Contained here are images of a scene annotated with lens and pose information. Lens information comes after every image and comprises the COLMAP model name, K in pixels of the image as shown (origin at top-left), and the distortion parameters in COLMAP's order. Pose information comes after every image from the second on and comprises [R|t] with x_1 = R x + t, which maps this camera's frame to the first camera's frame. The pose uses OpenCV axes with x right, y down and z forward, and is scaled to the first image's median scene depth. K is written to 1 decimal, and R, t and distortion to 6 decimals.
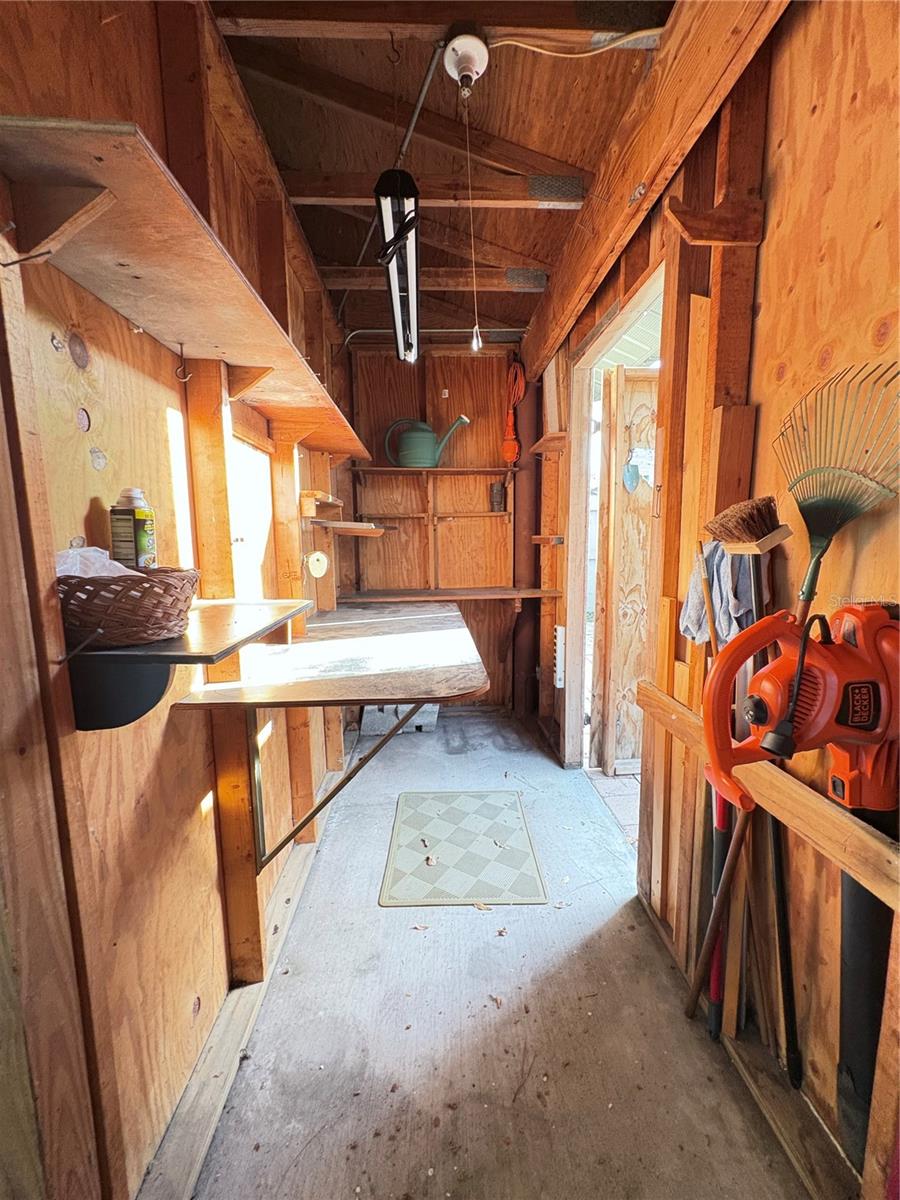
lens RADIAL K [[475.4, 0, 450.9], [0, 475.4, 602.3], [0, 0, 1]] dist [0.000745, -0.000141]
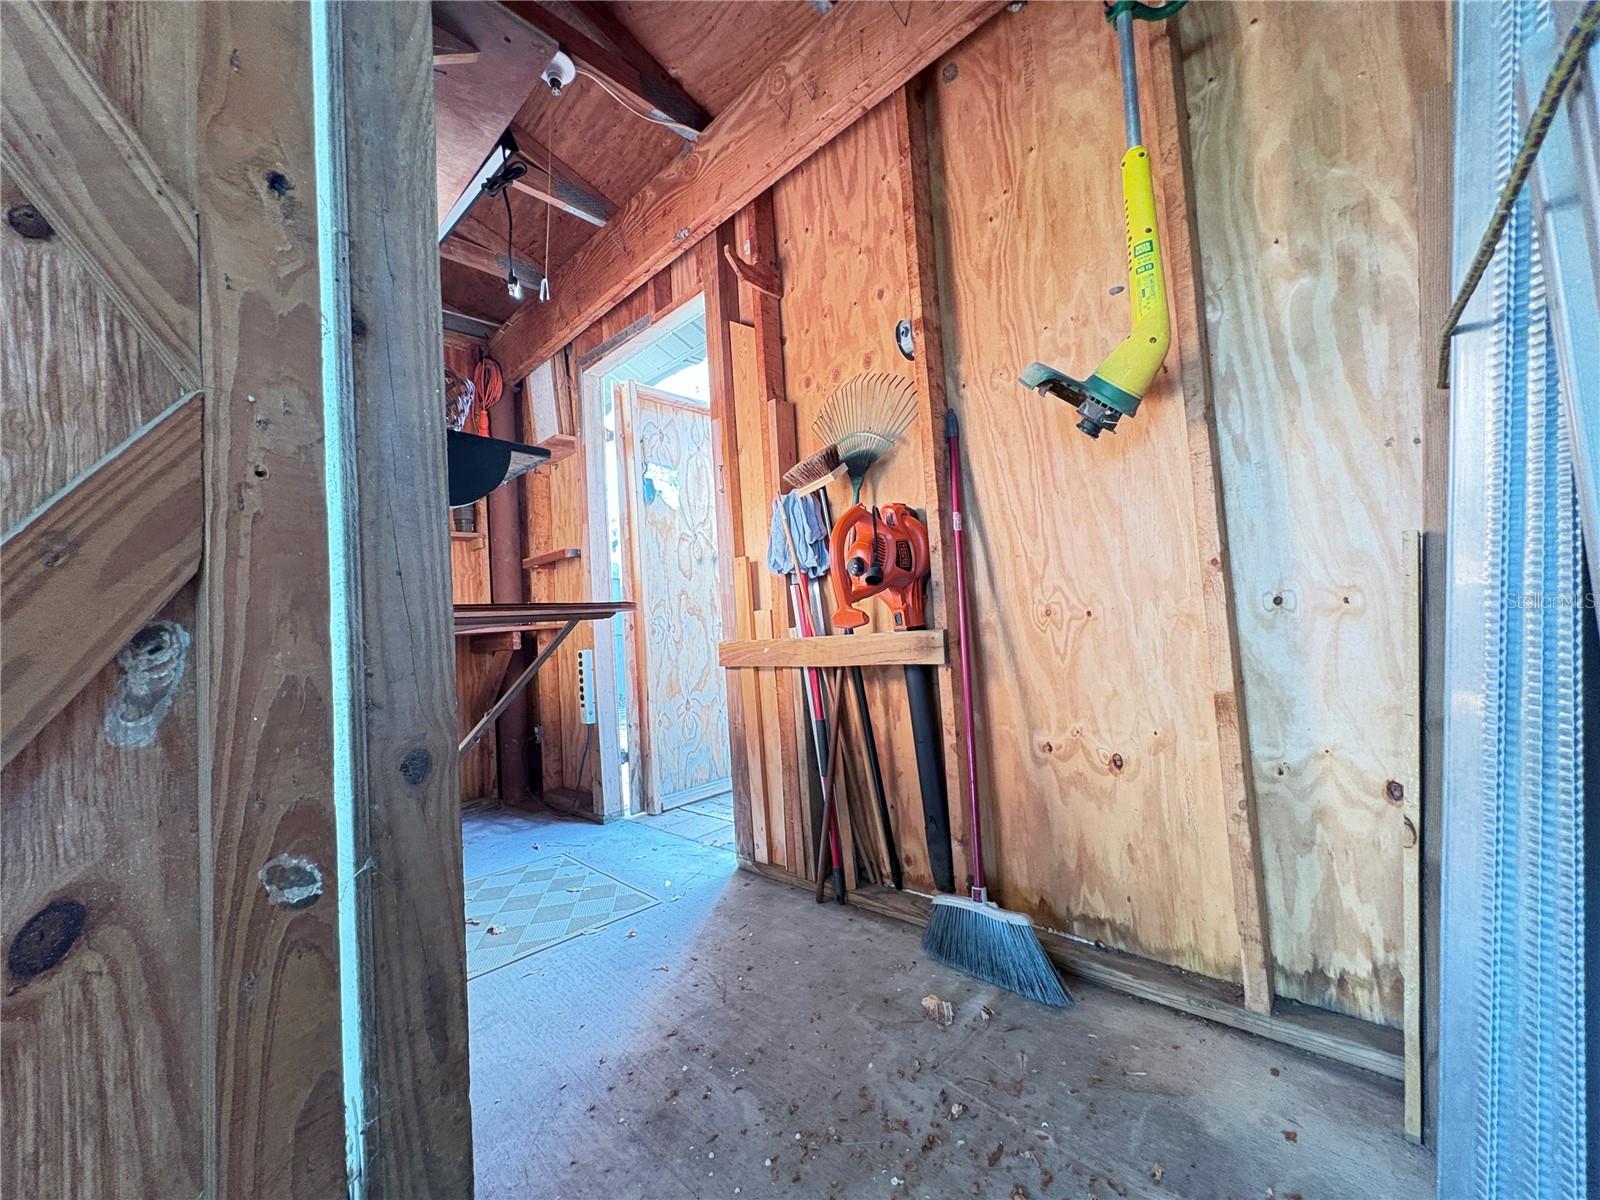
lens RADIAL K [[633.9, 0, 800.0], [0, 633.9, 600.0], [0, 0, 1]] dist [0.000745, -0.000141]
pose [[0.724969, -0.000889, 0.688781, -0.569285], [0.146098, 0.977443, -0.152513, 0.395975], [-0.673109, 0.211197, 0.708746, -0.183872]]
